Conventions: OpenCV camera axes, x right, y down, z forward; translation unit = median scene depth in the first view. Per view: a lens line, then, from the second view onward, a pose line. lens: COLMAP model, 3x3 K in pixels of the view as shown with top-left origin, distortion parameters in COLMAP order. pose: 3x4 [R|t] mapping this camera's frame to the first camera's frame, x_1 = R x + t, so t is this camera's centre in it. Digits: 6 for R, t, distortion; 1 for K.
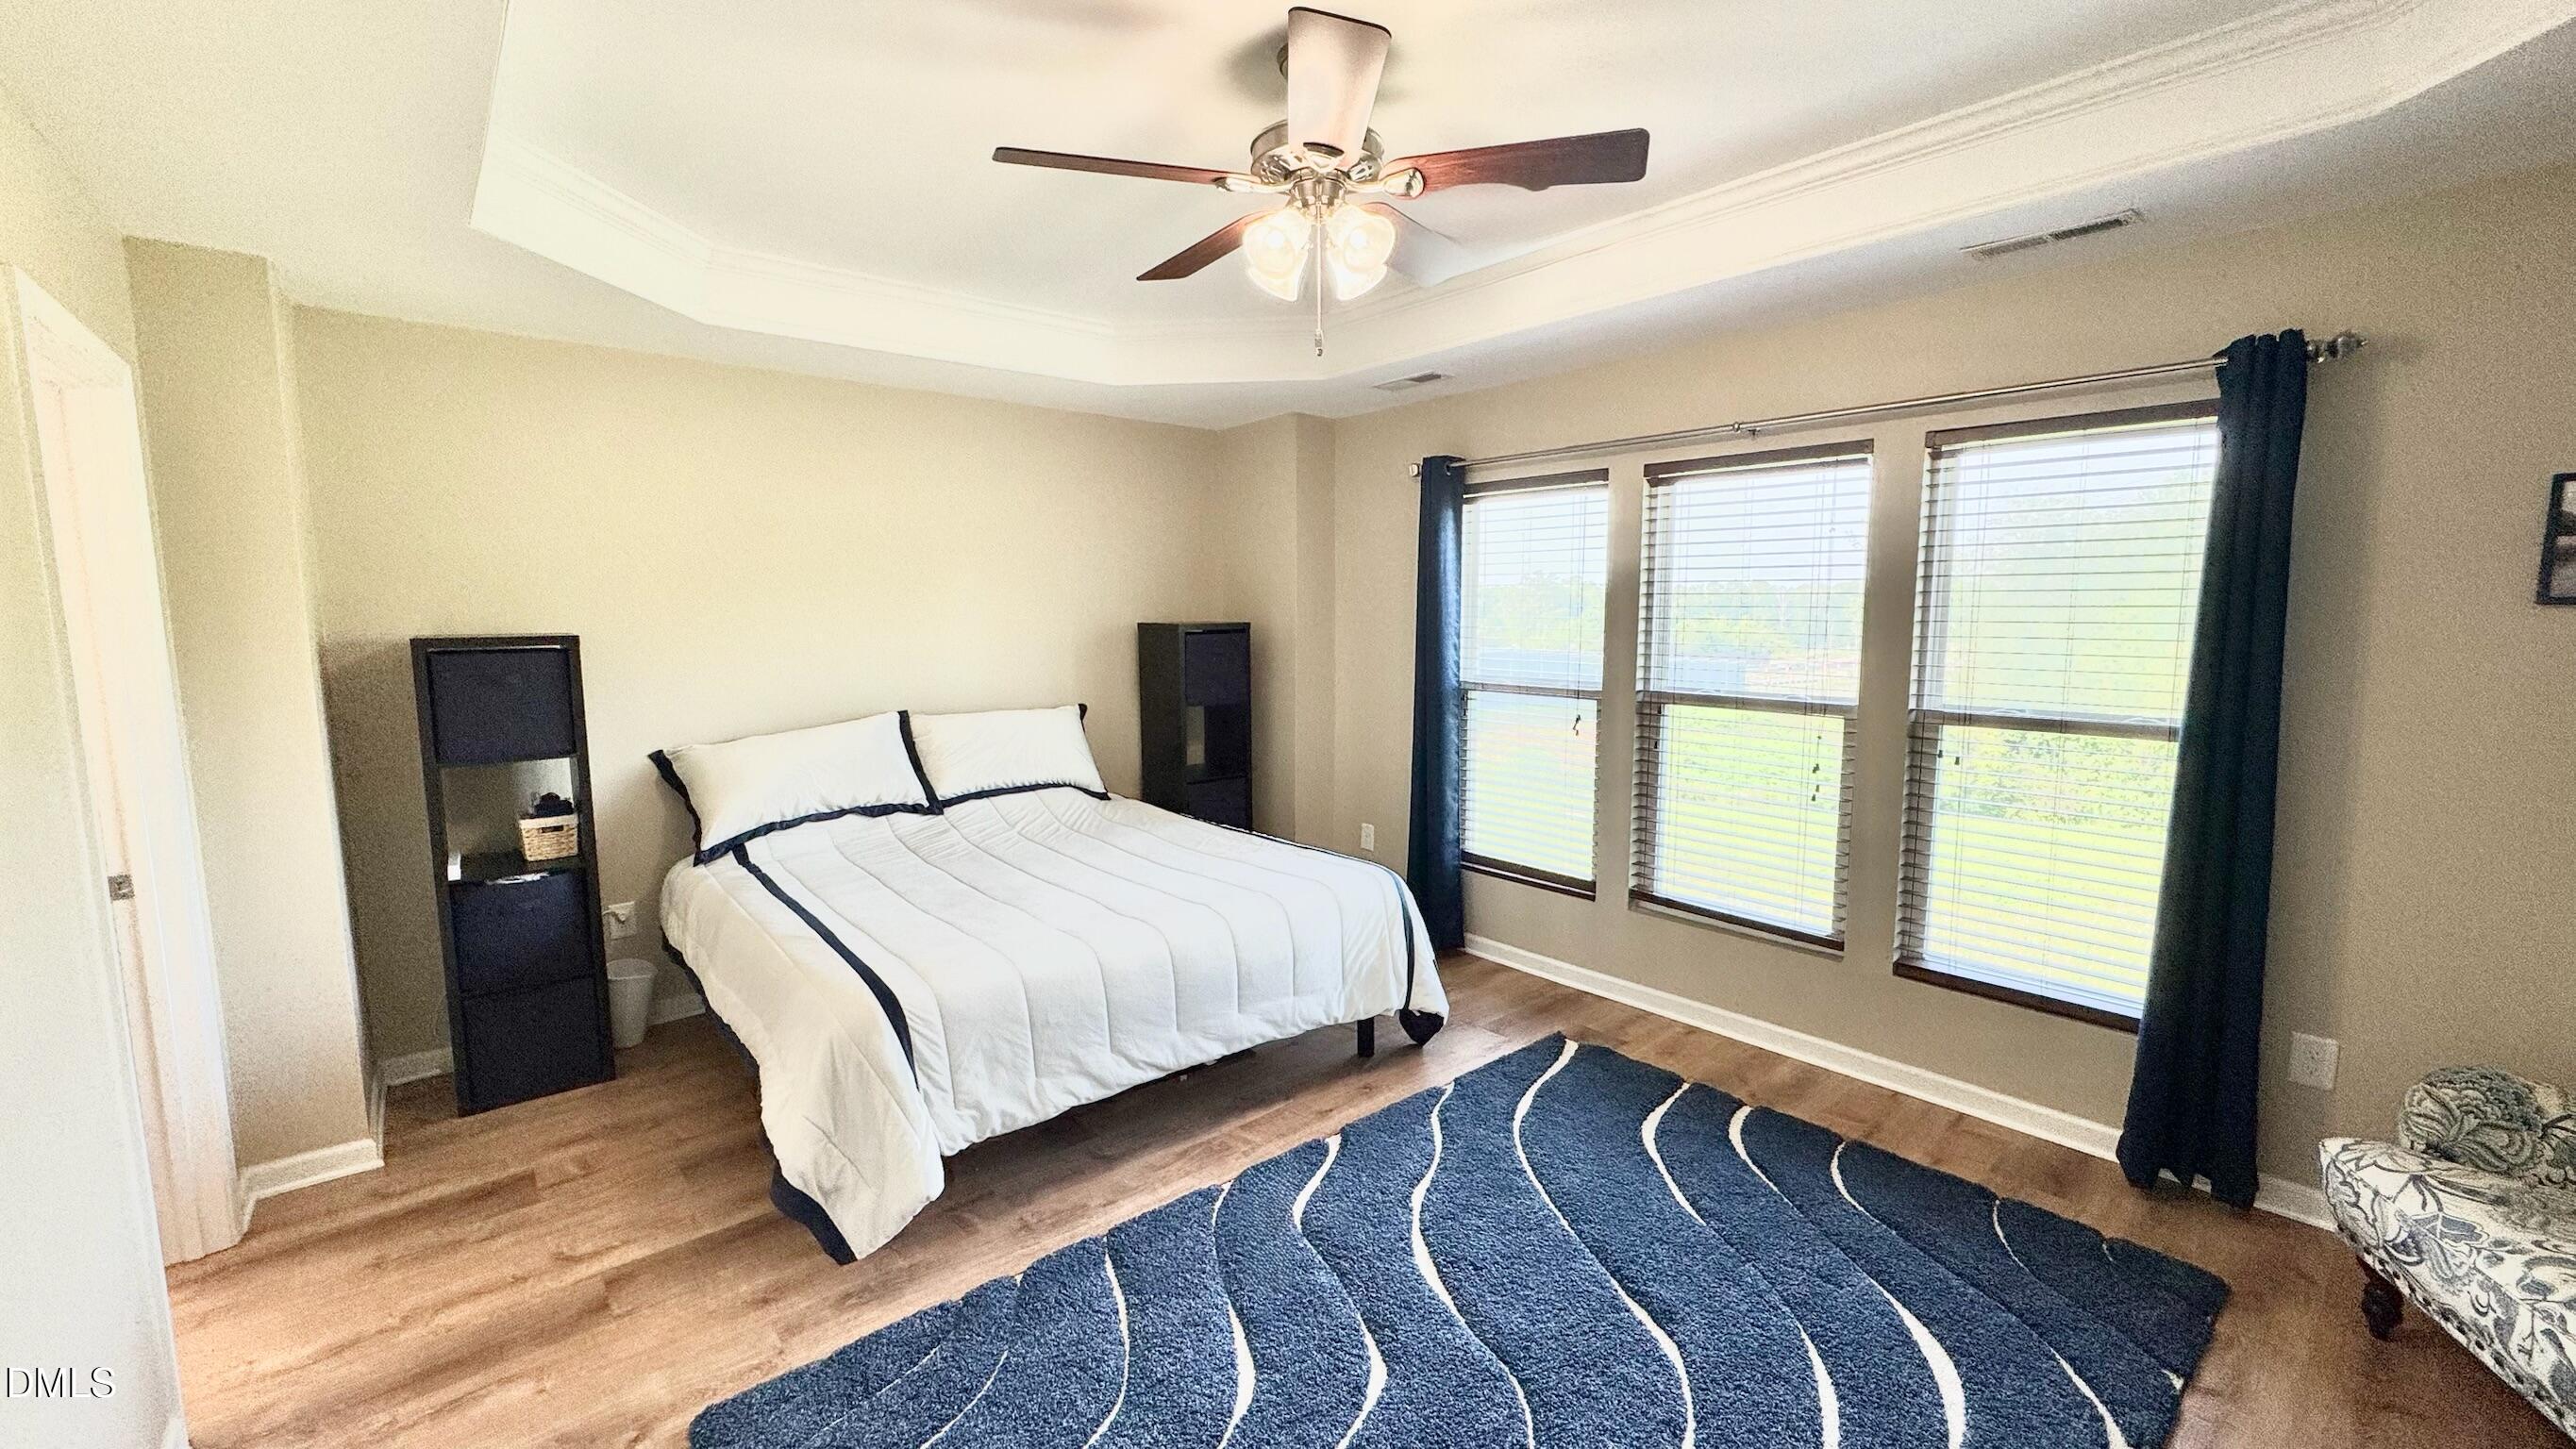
lens RADIAL K [[1023.9, 0, 1288.0], [0, 1023.9, 724.5], [0, 0, 1]] dist [0.001348, 0.000222]
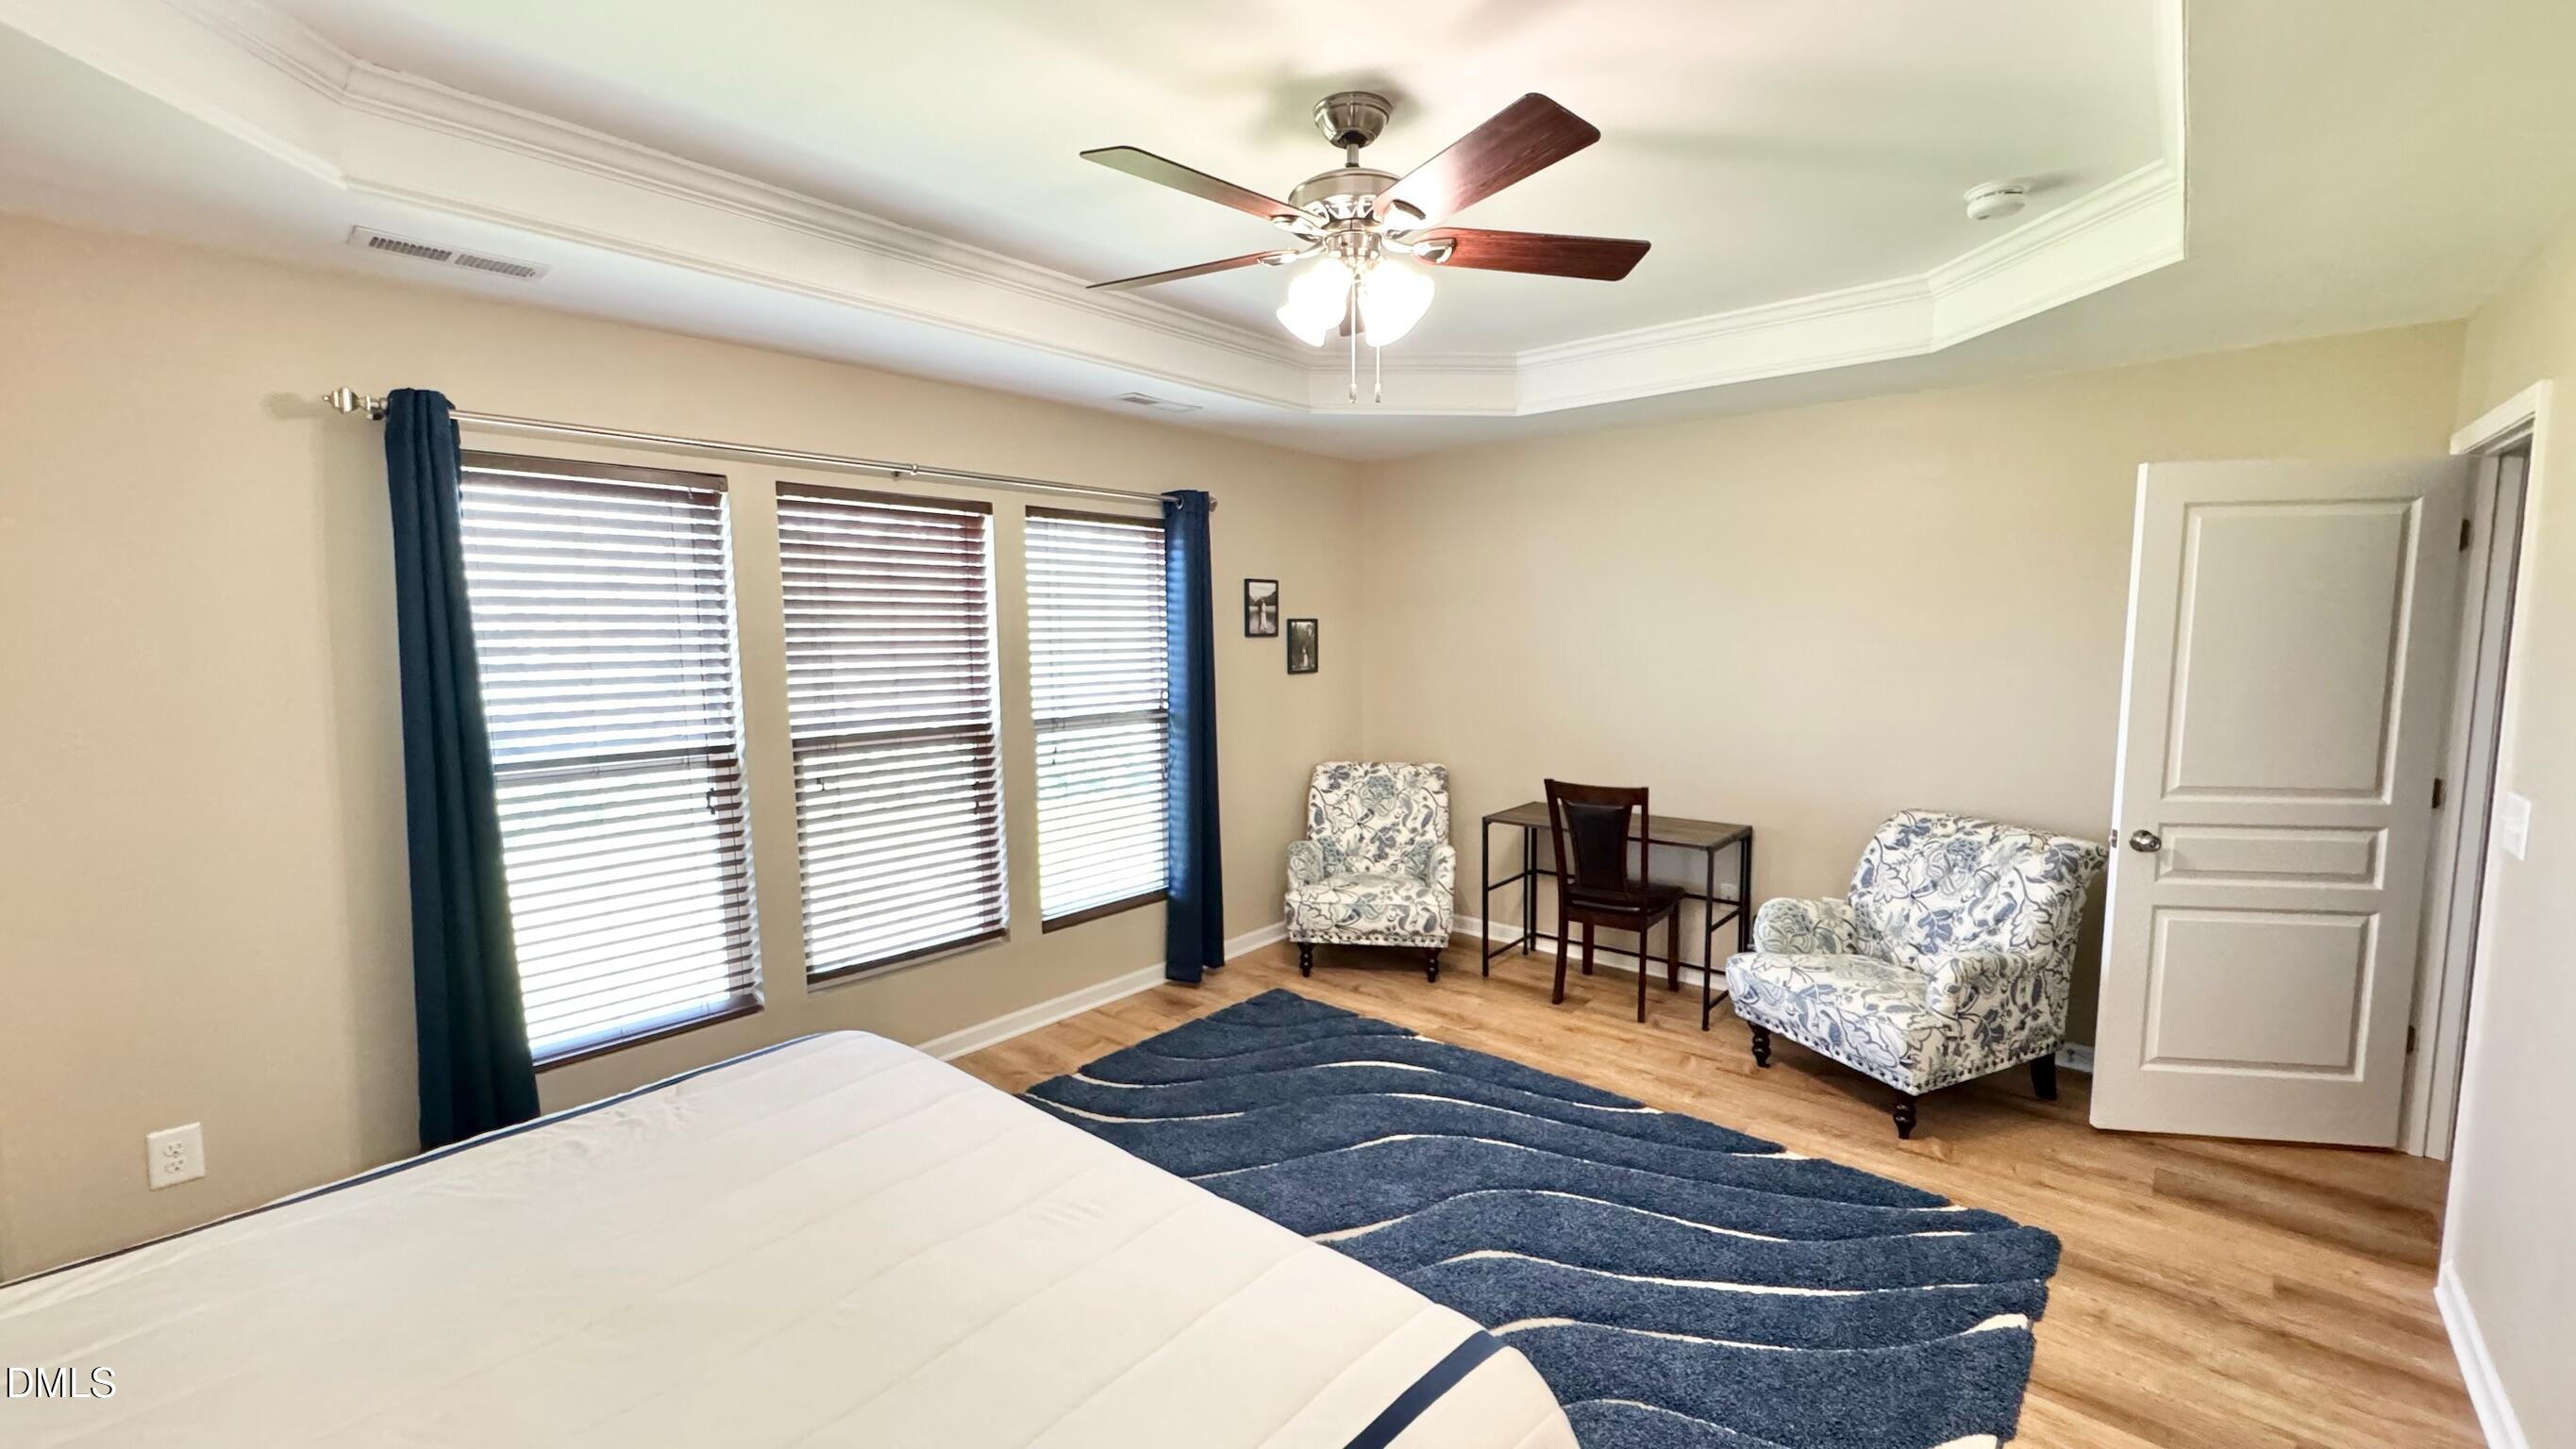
lens RADIAL K [[1023.9, 0, 1288.0], [0, 1023.9, 724.5], [0, 0, 1]] dist [0.001348, 0.000222]
pose [[-0.145375, -0.085668, 0.985661, -0.768035], [0.124579, 0.986730, 0.104135, -0.117398], [-0.981502, 0.137931, -0.132774, 0.967002]]
